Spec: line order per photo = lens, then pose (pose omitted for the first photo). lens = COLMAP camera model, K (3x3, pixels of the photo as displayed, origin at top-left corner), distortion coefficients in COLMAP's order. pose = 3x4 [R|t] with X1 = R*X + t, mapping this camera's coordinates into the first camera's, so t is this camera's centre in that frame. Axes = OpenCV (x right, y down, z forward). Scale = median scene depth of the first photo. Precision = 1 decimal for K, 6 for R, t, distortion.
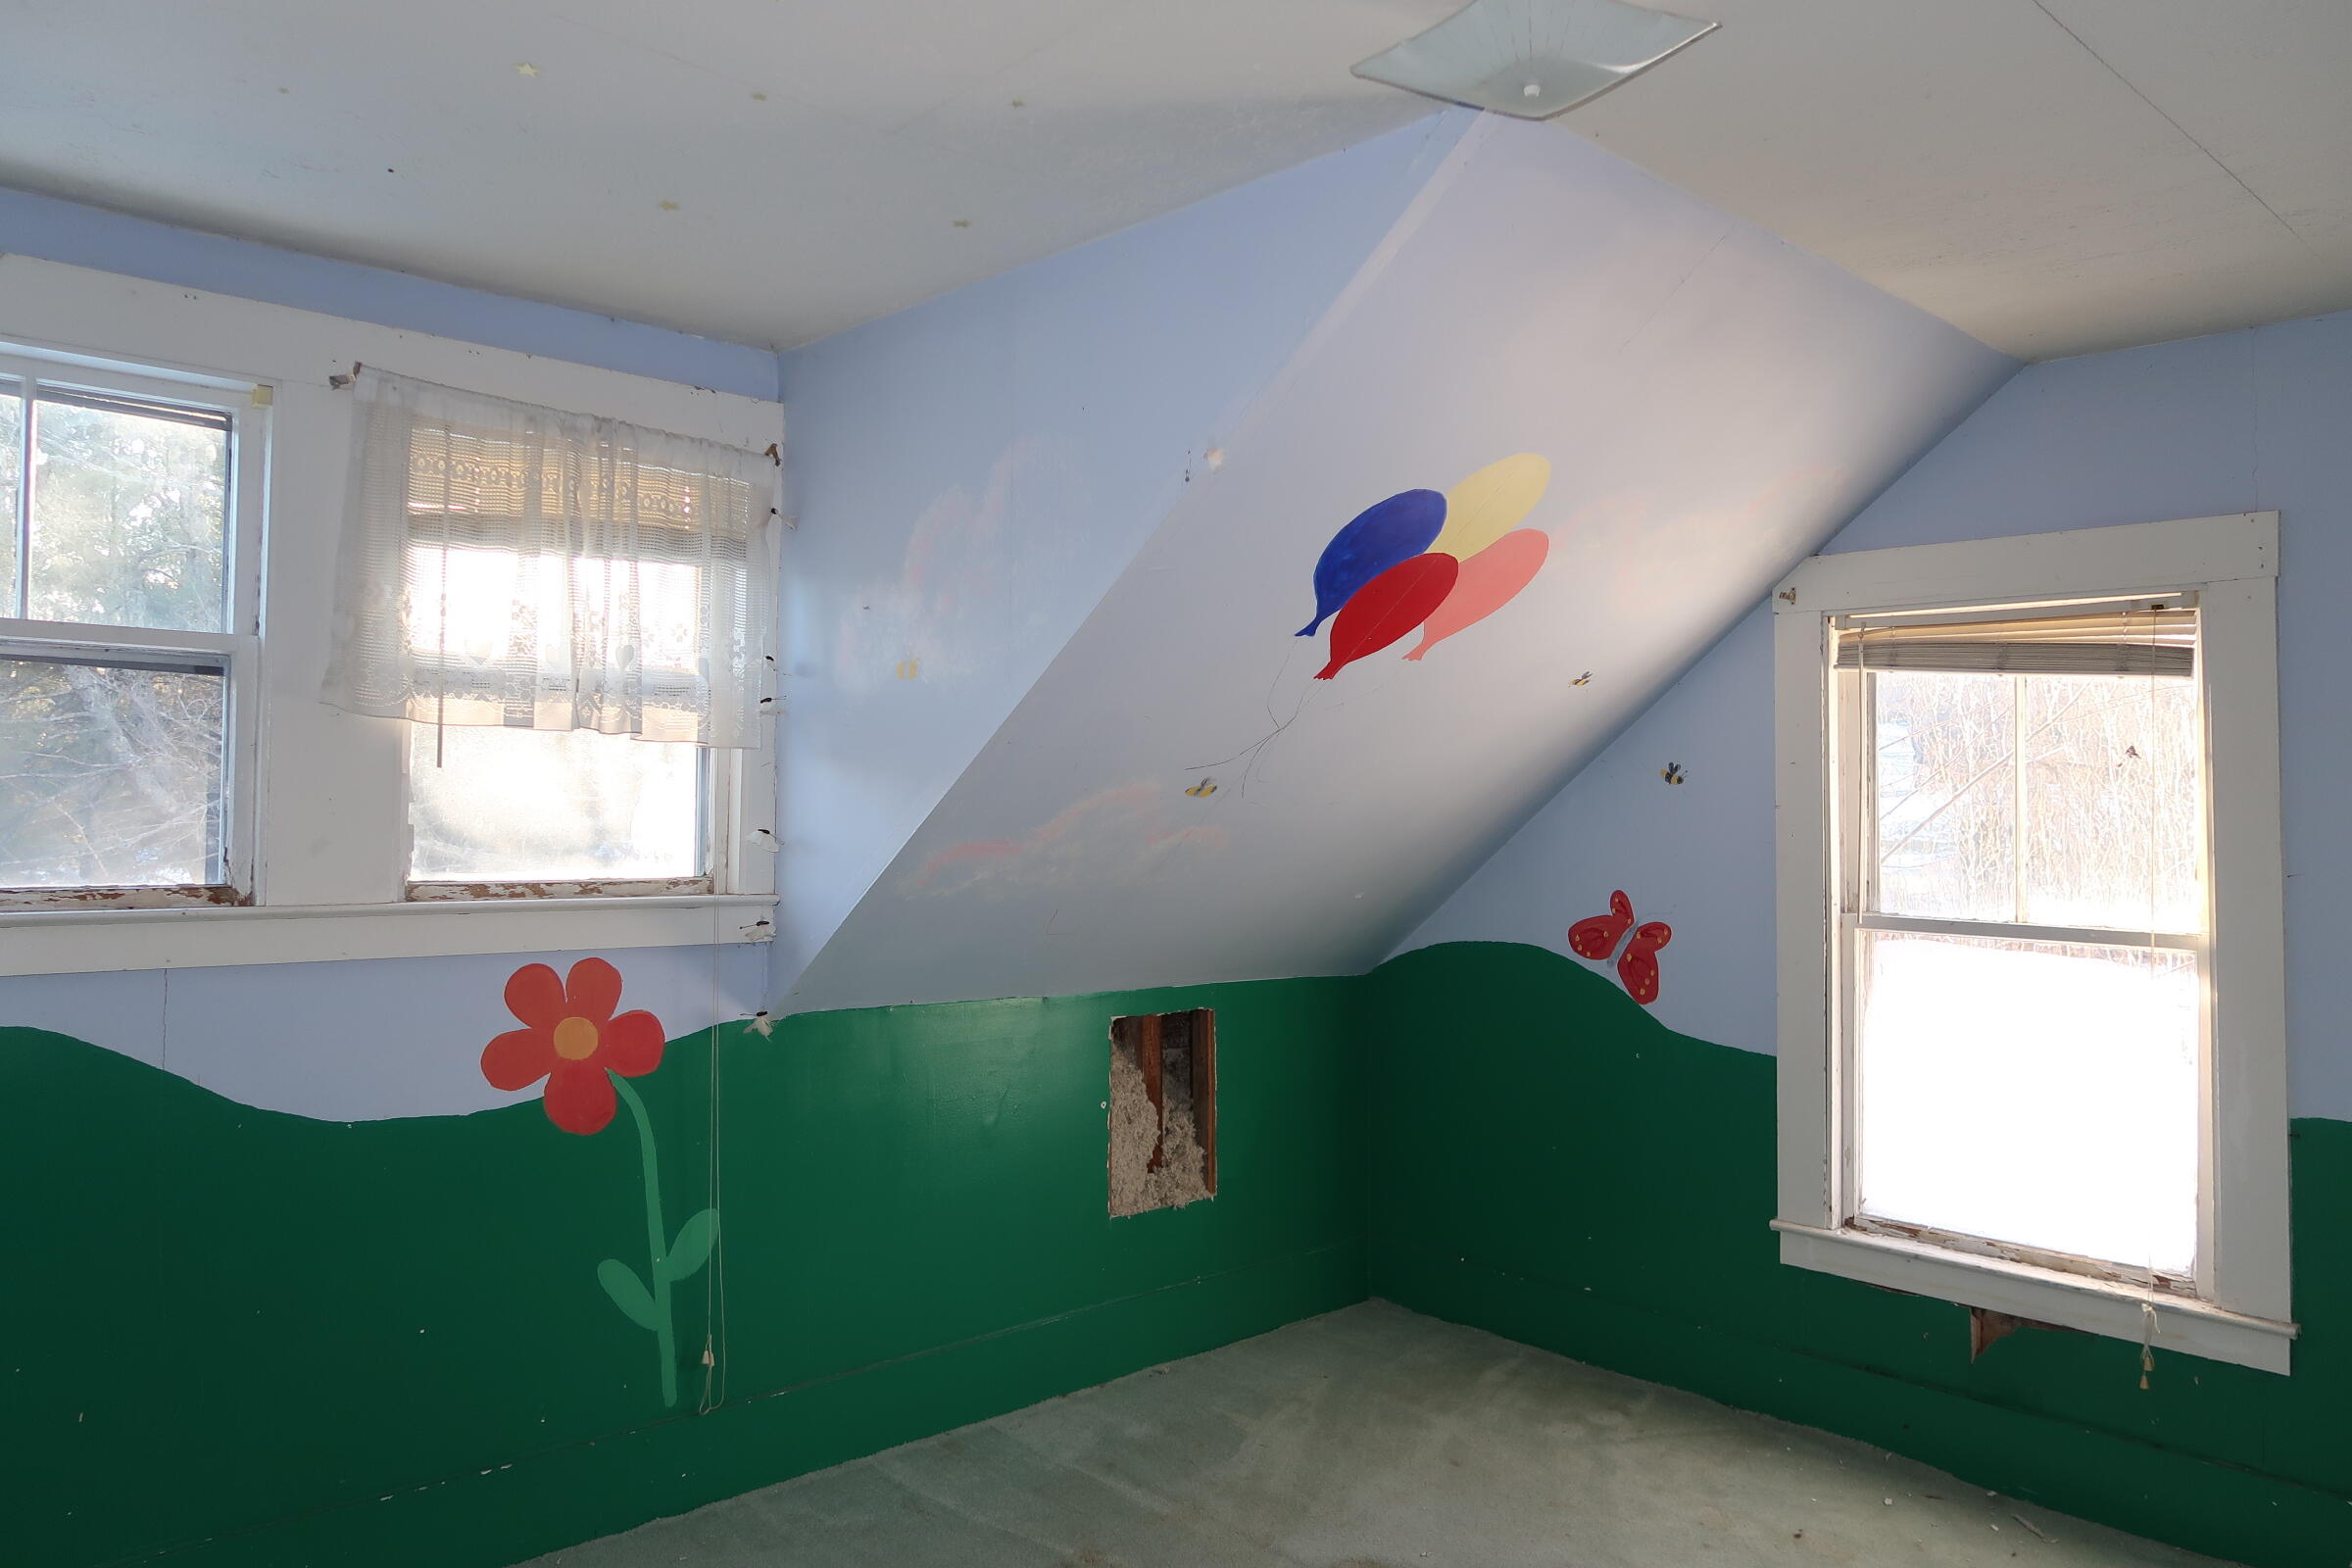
lens RADIAL K [[1583.4, 0, 1175.8], [0, 1583.4, 782.9], [0, 0, 1]] dist [-0.007409, -0.003028]
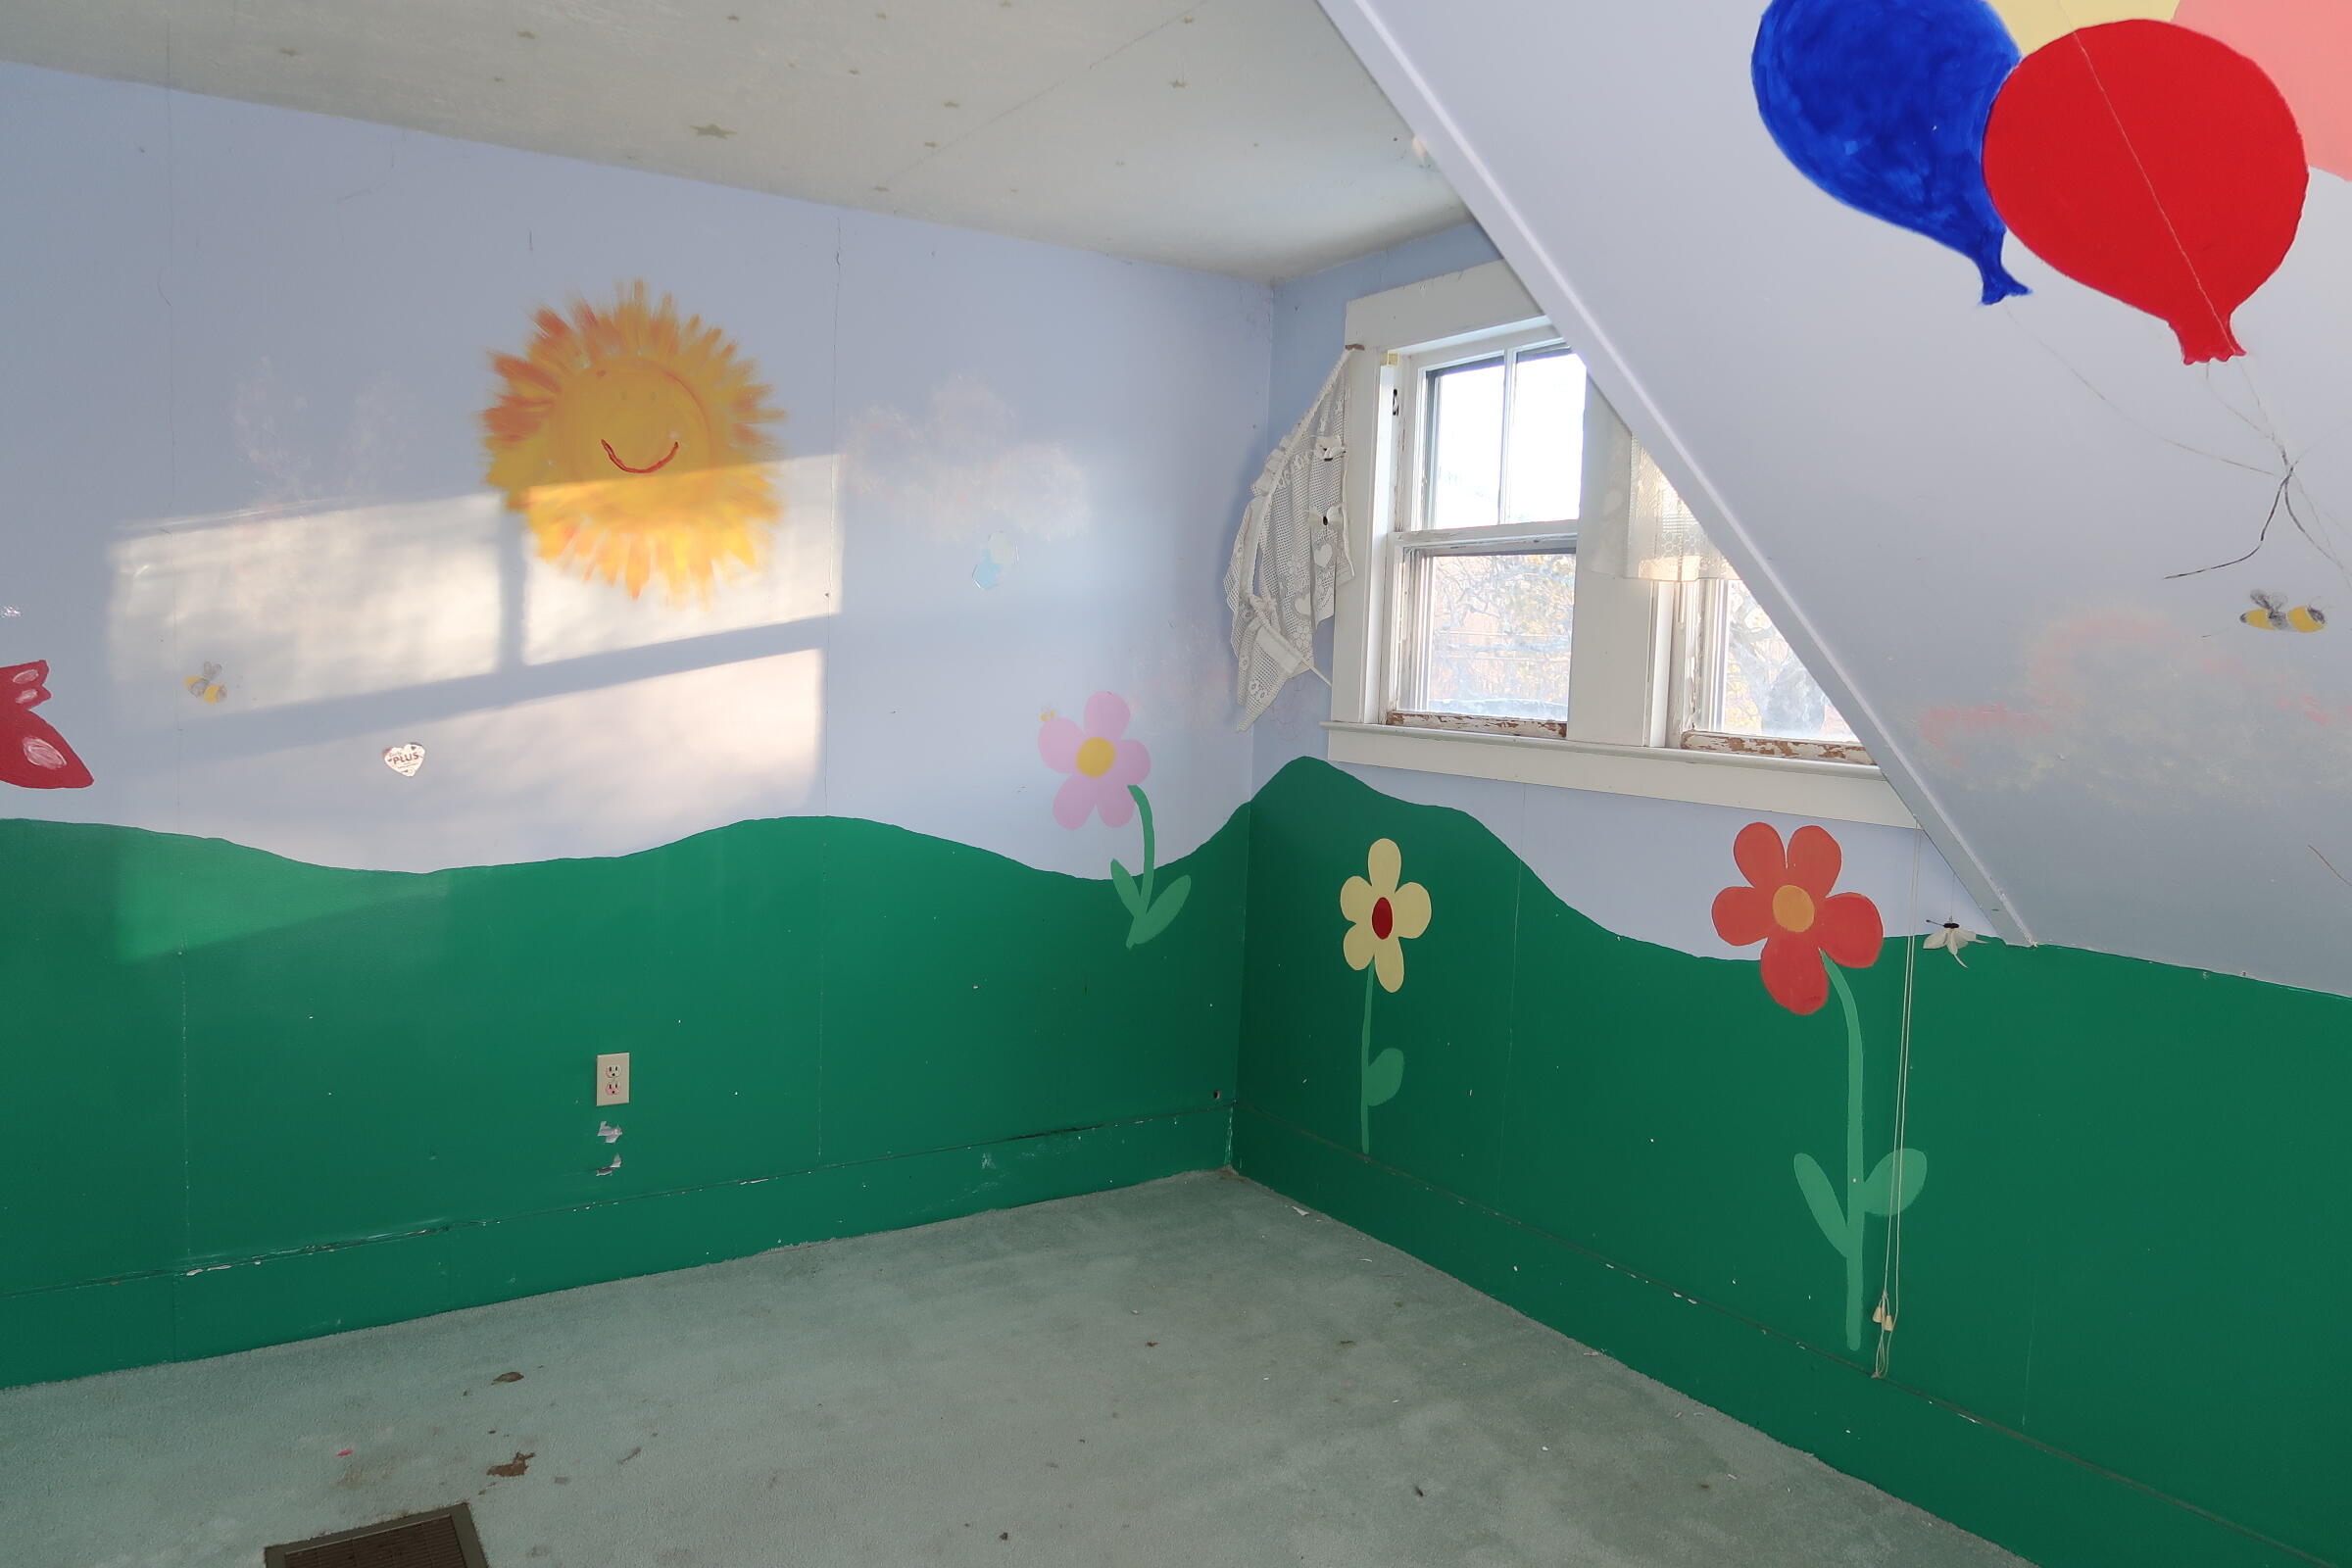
lens RADIAL K [[1583.4, 0, 1175.6], [0, 1583.4, 781.6], [0, 0, 1]] dist [-0.007409, -0.003028]
pose [[-0.170897, 0.061480, -0.983369, 0.605339], [-0.011891, 0.997850, 0.064452, 0.030464], [0.985217, 0.022707, -0.169799, 0.802566]]
